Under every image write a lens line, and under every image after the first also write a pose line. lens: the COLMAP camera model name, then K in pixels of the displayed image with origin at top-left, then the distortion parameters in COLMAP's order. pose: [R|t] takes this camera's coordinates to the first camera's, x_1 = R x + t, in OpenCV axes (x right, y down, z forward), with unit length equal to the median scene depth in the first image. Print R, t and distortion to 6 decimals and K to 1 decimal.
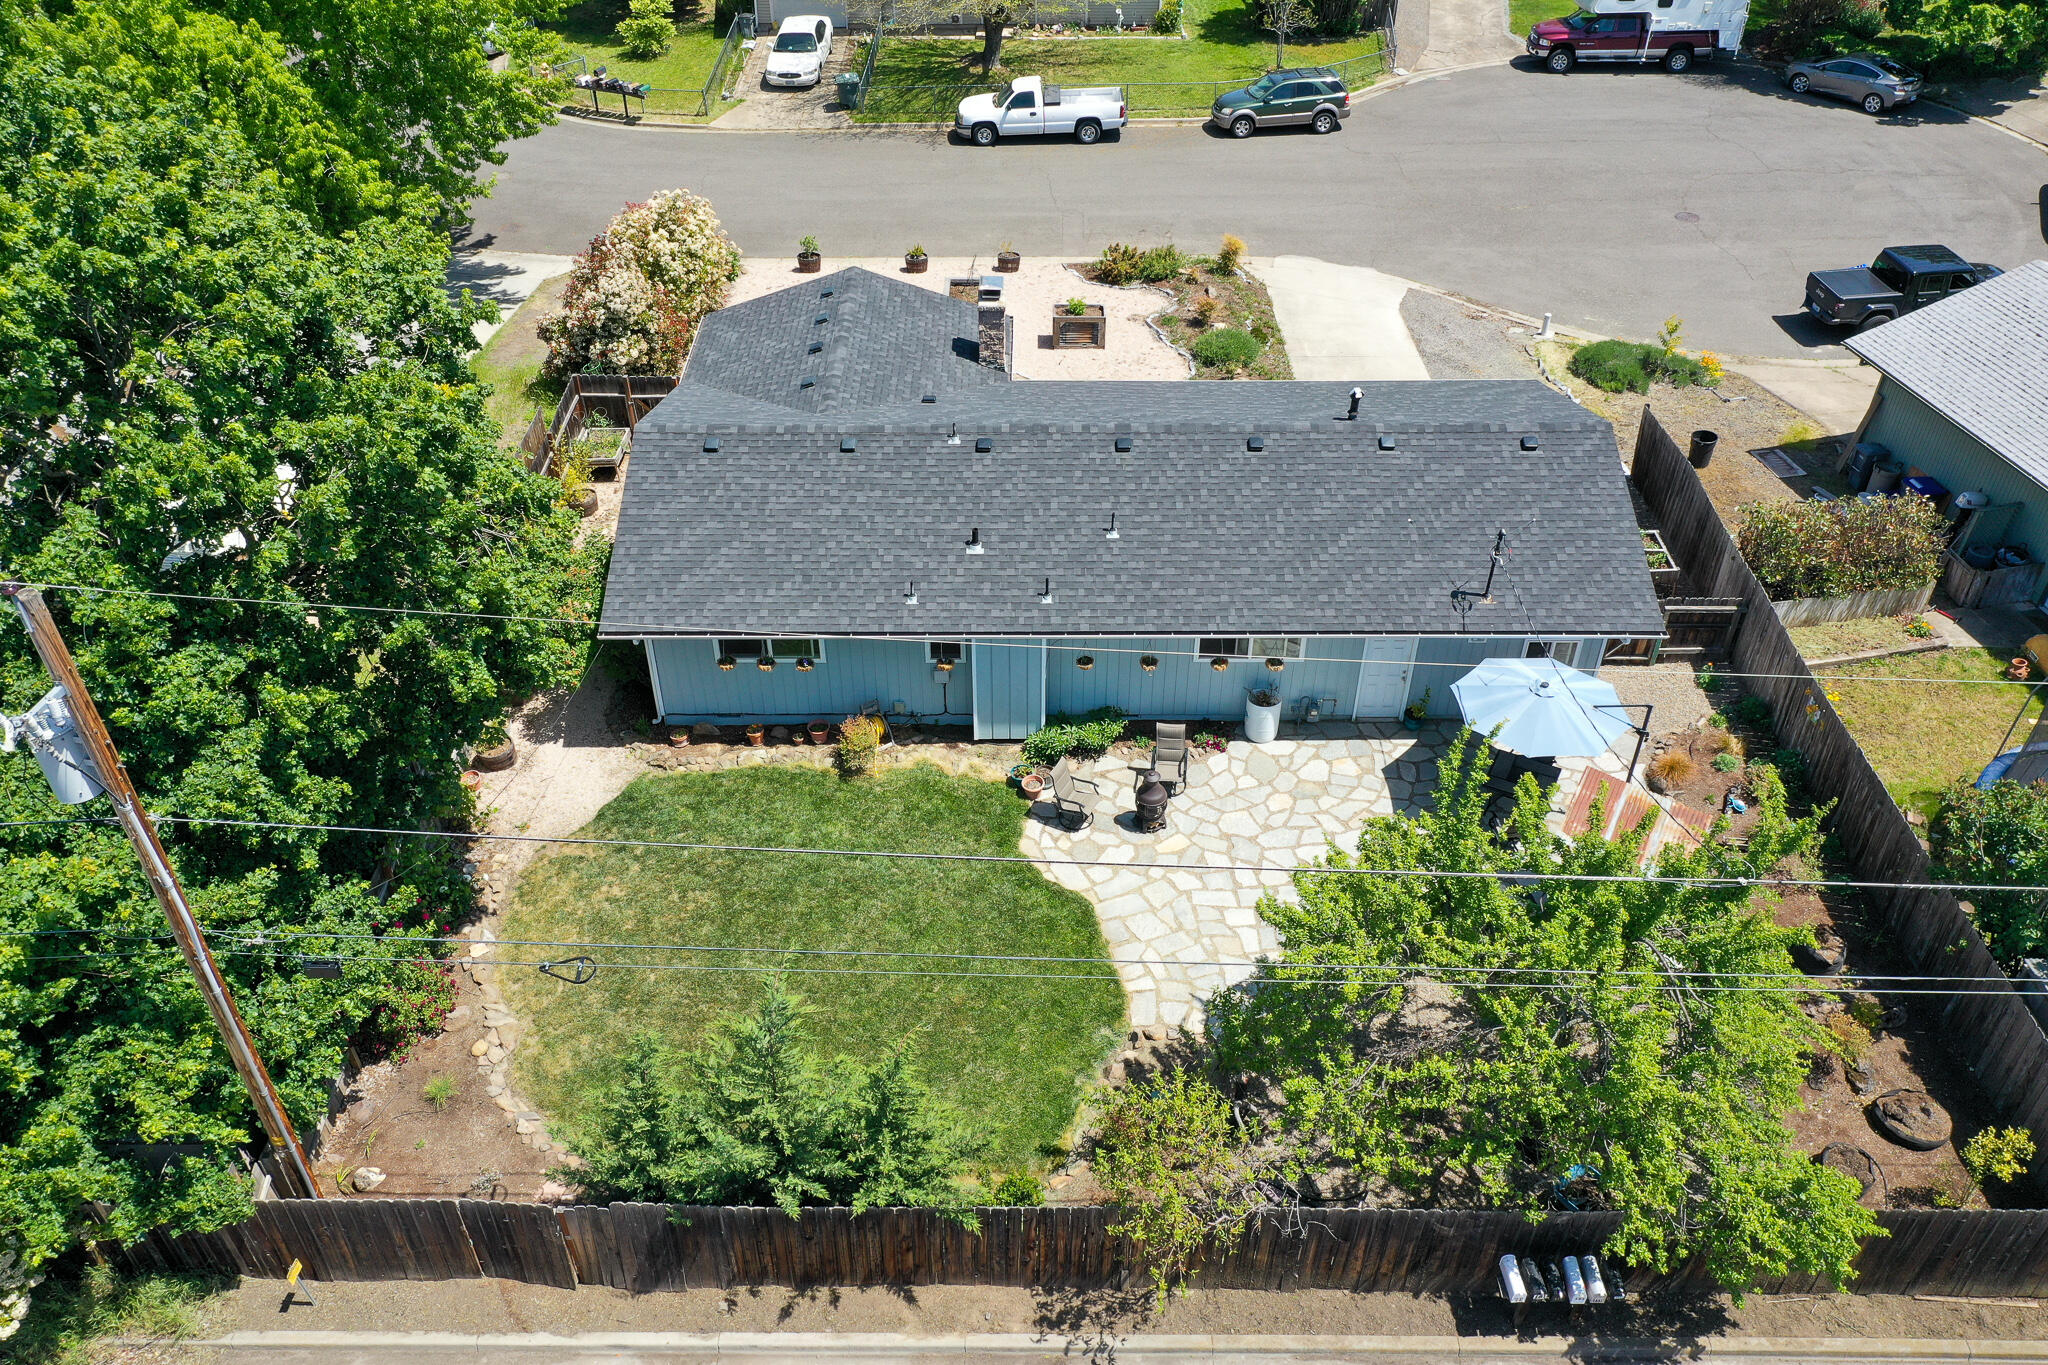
lens RADIAL K [[1619.4, 0, 1017.8], [0, 1619.4, 672.7], [0, 0, 1]] dist [0.008108, 0.006449]
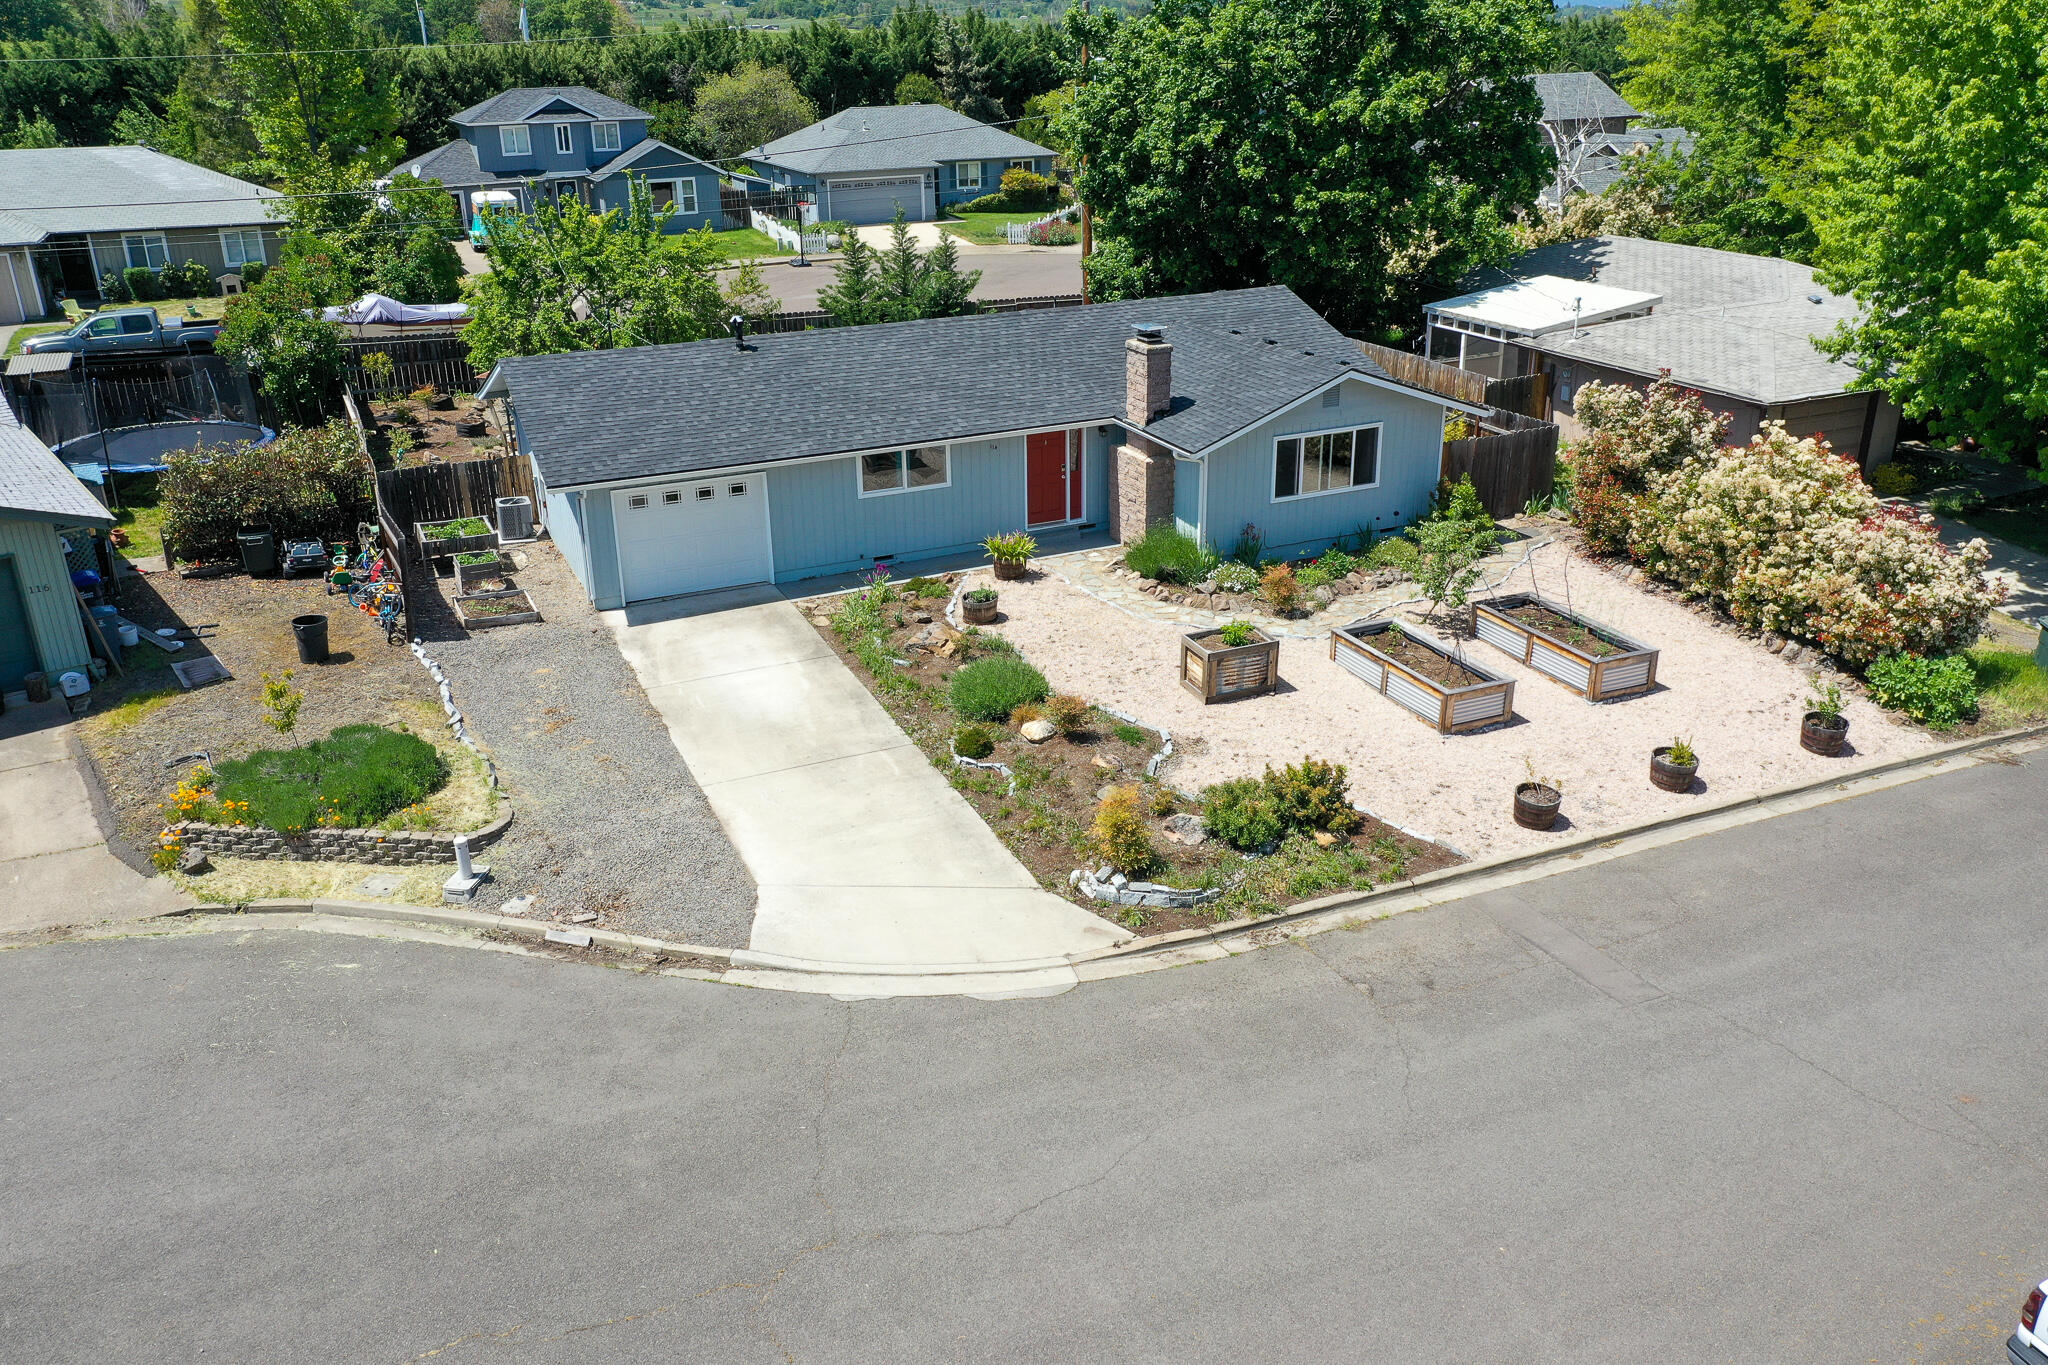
lens RADIAL K [[1617.5, 0, 1021.6], [0, 1617.5, 668.3], [0, 0, 1]] dist [0.002622, 0.007905]
pose [[-0.905986, 0.176494, -0.384759, 0.494095], [-0.246906, 0.517973, 0.818988, -0.985523], [0.343841, 0.836991, -0.425698, 1.719831]]
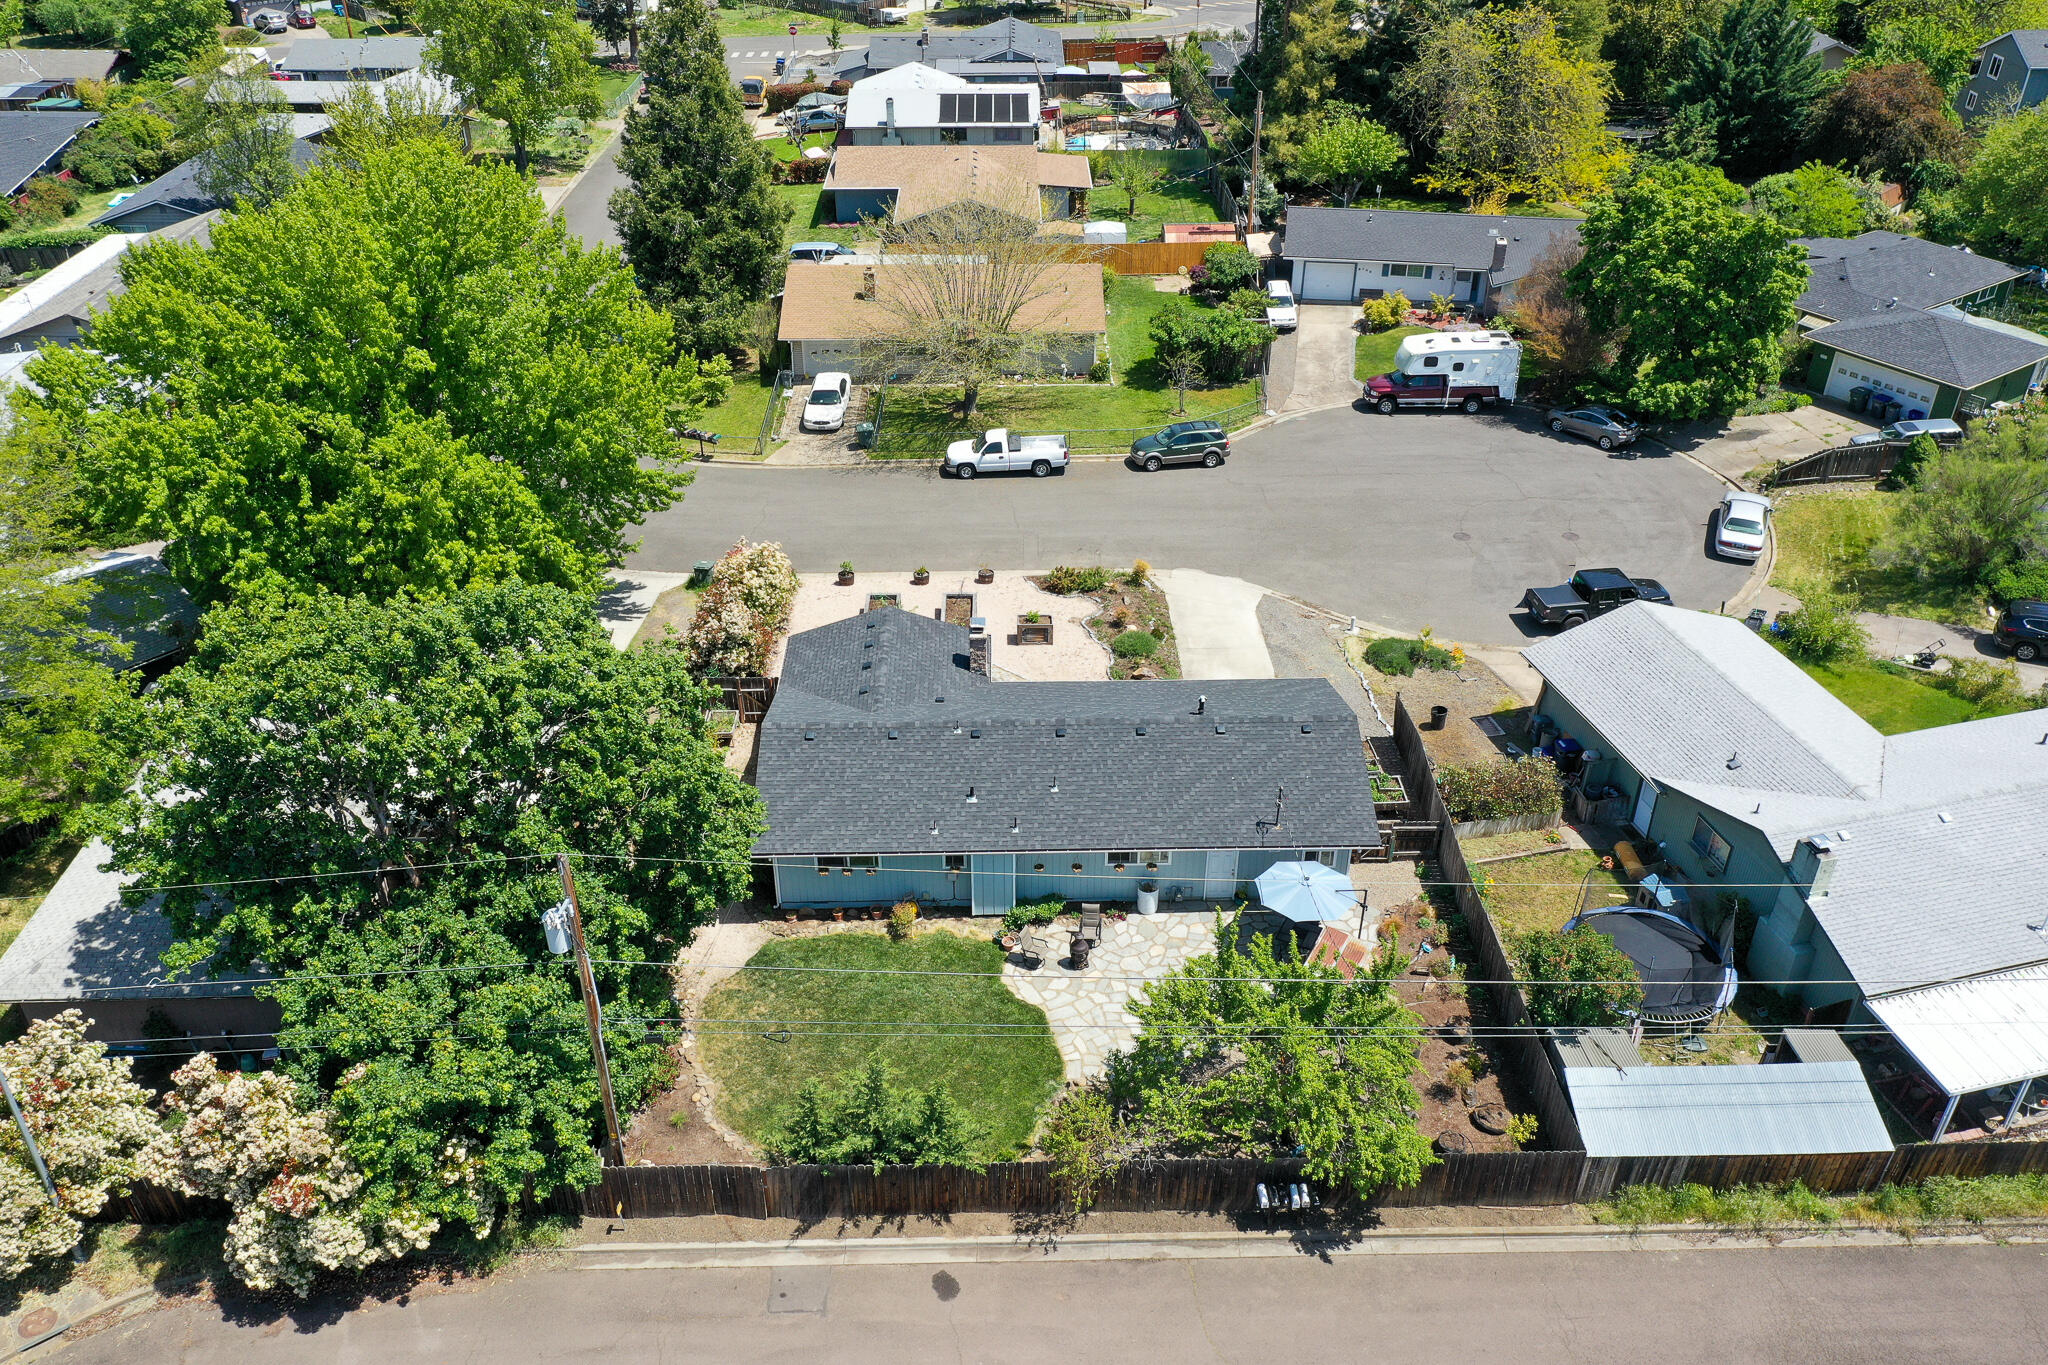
lens RADIAL K [[1615.6, 0, 1024.0], [0, 1615.6, 682.5], [0, 0, 1]] dist [0.027012, 0.000547]
pose [[0.999664, -0.011556, 0.023185, -0.009498], [0.013782, 0.995065, -0.098266, -0.030453], [-0.021935, 0.098553, 0.994890, -0.628994]]
